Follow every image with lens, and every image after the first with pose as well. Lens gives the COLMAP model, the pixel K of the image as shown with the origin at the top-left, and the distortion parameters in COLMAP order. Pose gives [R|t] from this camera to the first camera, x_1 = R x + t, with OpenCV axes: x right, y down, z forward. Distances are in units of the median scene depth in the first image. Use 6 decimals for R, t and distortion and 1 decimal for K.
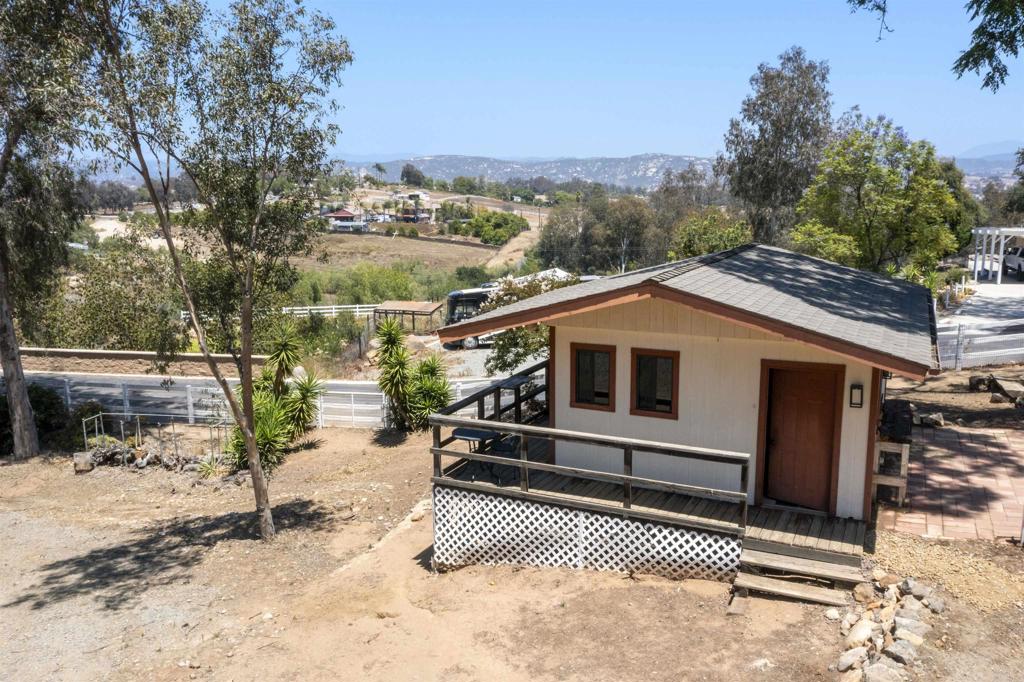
lens RADIAL K [[804.9, 0, 510.3], [0, 804.9, 338.8], [0, 0, 1]] dist [-0.016264, 0.015829]
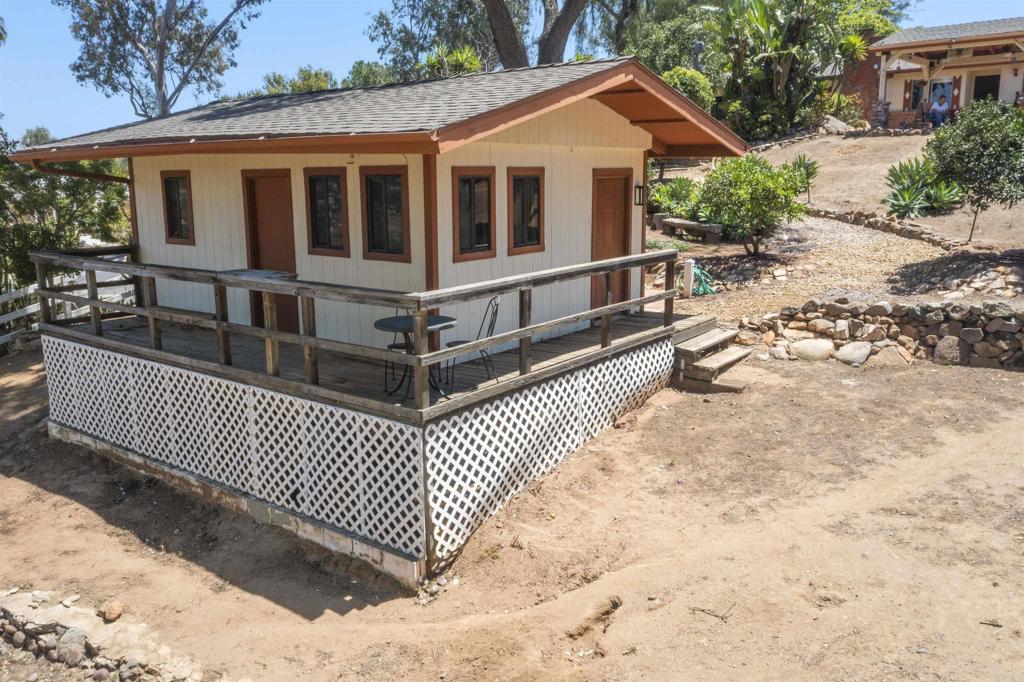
lens RADIAL K [[804.9, 0, 511.2], [0, 804.9, 338.9], [0, 0, 1]] dist [-0.016264, 0.015829]
pose [[0.203595, -0.190634, 0.960316, -0.629366], [0.184822, 0.970708, 0.153514, 0.053599], [-0.961452, 0.146233, 0.232865, 0.844734]]
